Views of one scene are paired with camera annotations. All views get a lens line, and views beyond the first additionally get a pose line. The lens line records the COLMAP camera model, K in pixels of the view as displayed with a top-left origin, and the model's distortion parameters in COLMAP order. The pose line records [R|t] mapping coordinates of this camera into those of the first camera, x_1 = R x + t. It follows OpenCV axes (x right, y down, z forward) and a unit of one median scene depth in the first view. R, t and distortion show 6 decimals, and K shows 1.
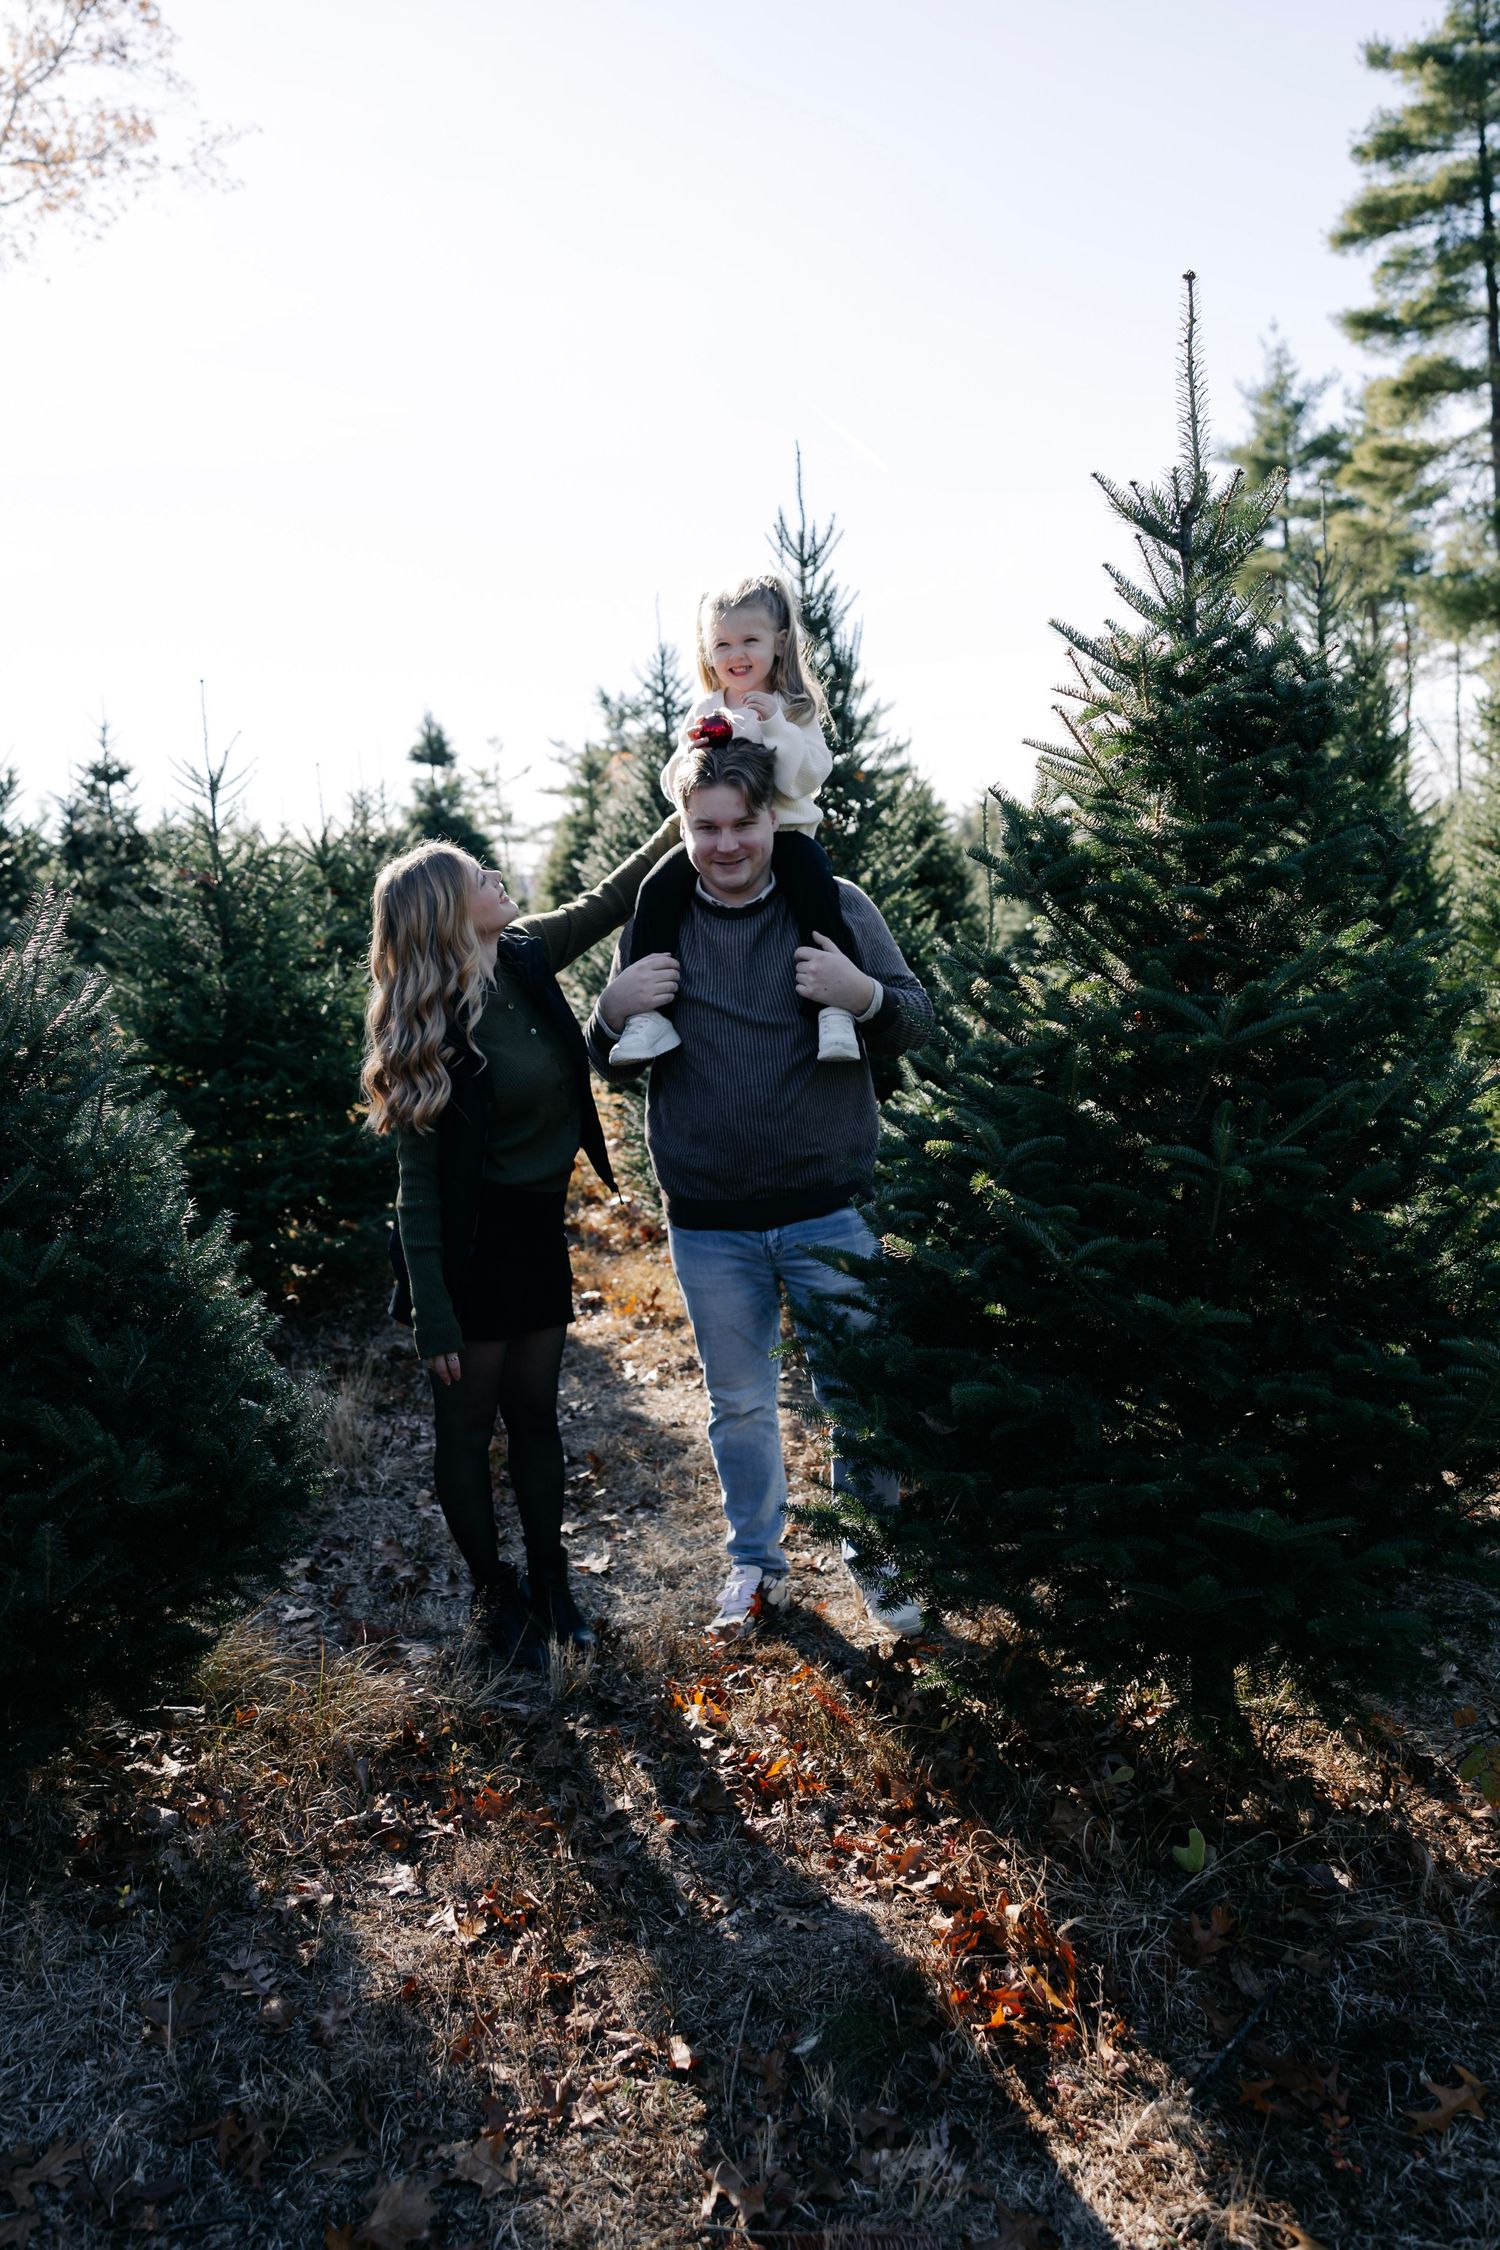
lens RADIAL K [[1719.4, 0, 728.2], [0, 1719.4, 1128.9], [0, 0, 1]] dist [0.000258, 0.013520]
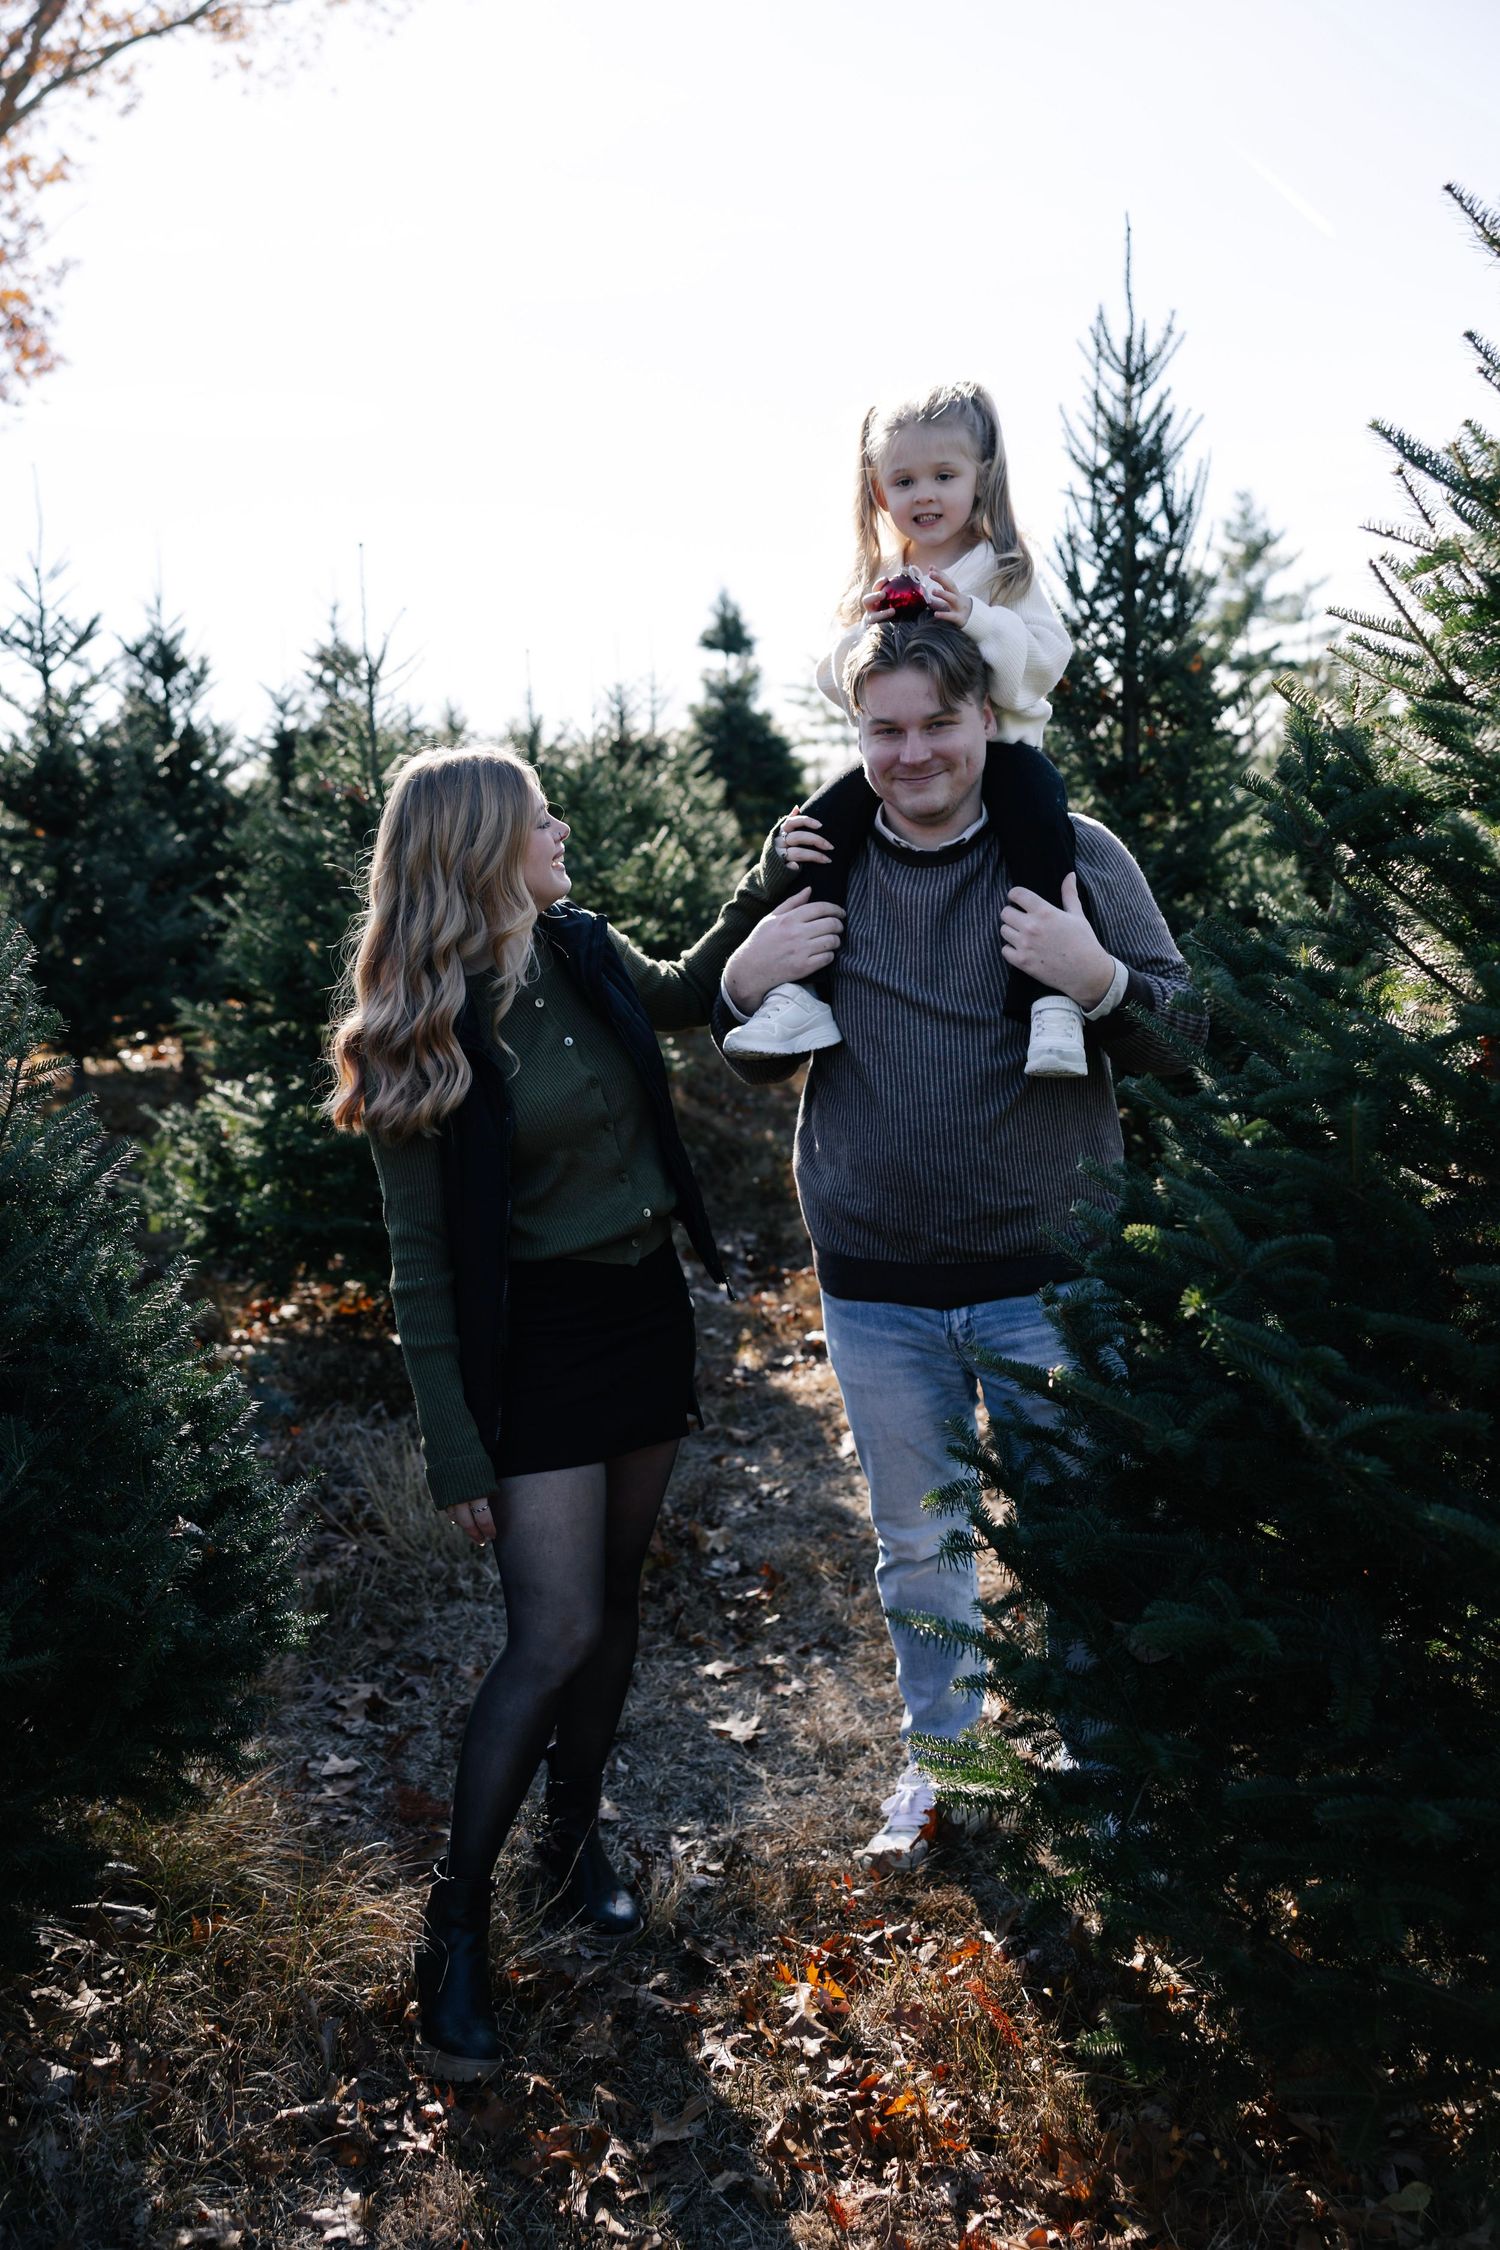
lens RADIAL K [[2066.5, 0, 722.8], [0, 2066.5, 1126.9], [0, 0, 1]] dist [0.007964, -0.002603]
pose [[0.983681, 0.042210, -0.174901, 0.064003], [-0.039308, 0.999026, 0.020026, -0.025334], [0.175576, -0.012824, 0.984382, 0.128416]]
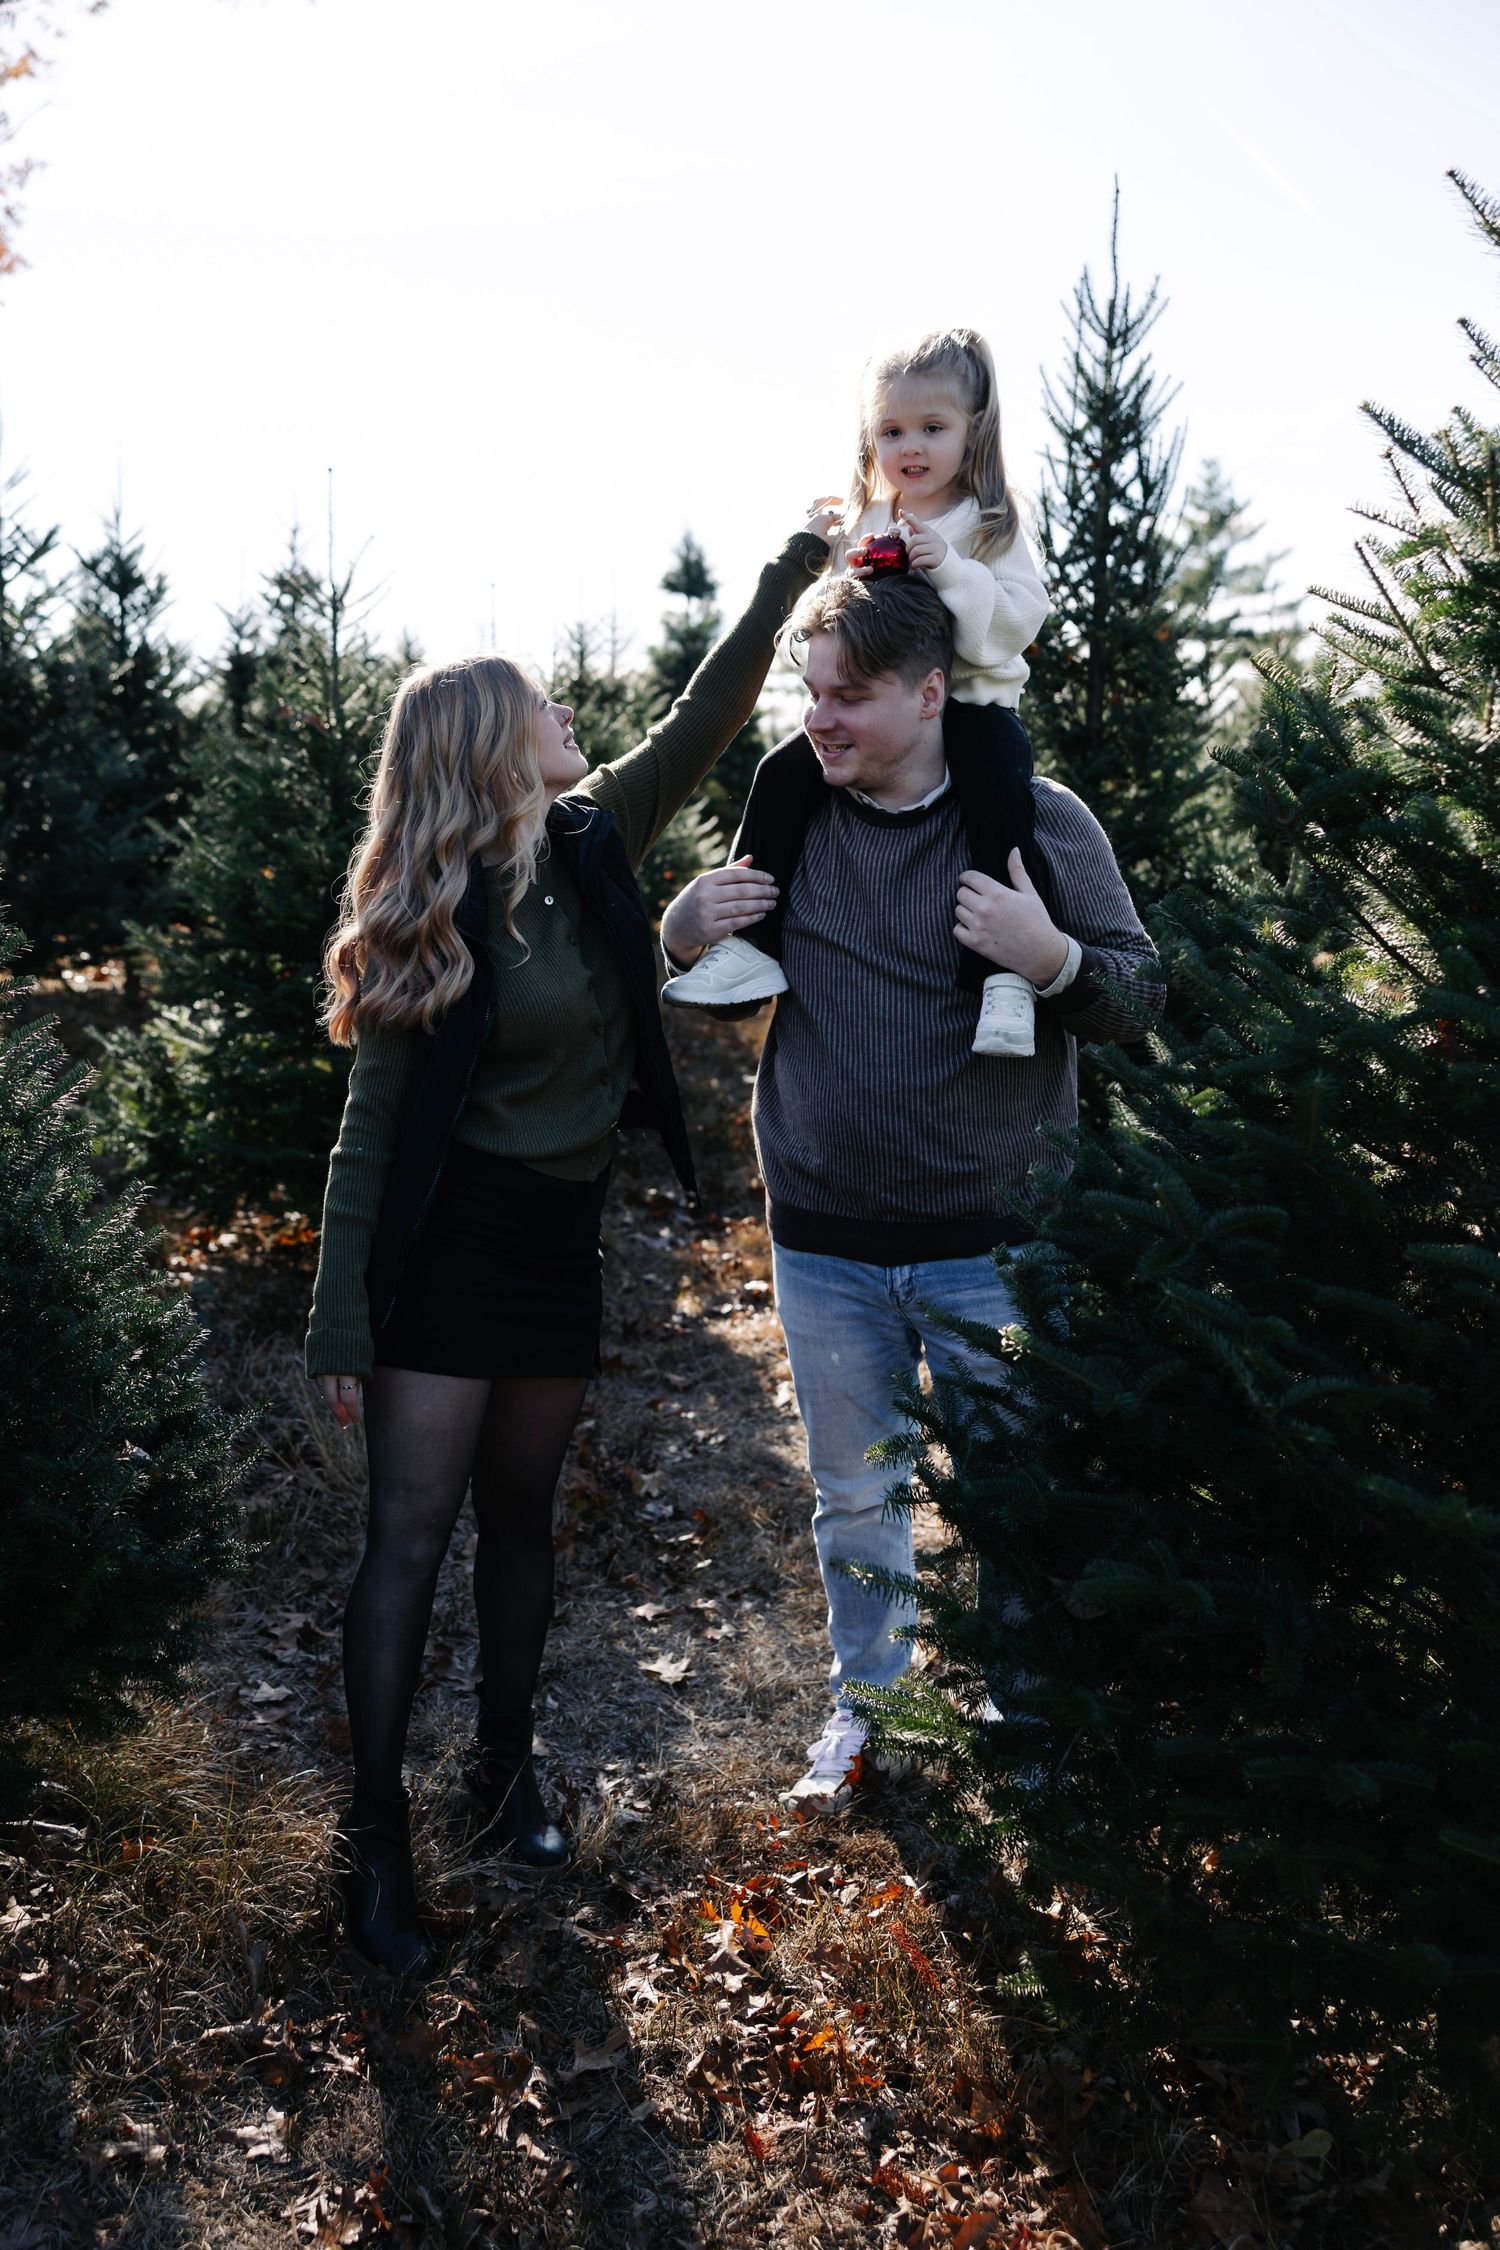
lens RADIAL K [[2066.5, 0, 722.8], [0, 2066.5, 1126.9], [0, 0, 1]] dist [0.007964, -0.002603]
pose [[0.985671, 0.087871, -0.143983, 0.057795], [-0.082365, 0.995640, 0.043782, -0.025696], [0.147202, -0.031296, 0.988611, 0.123904]]
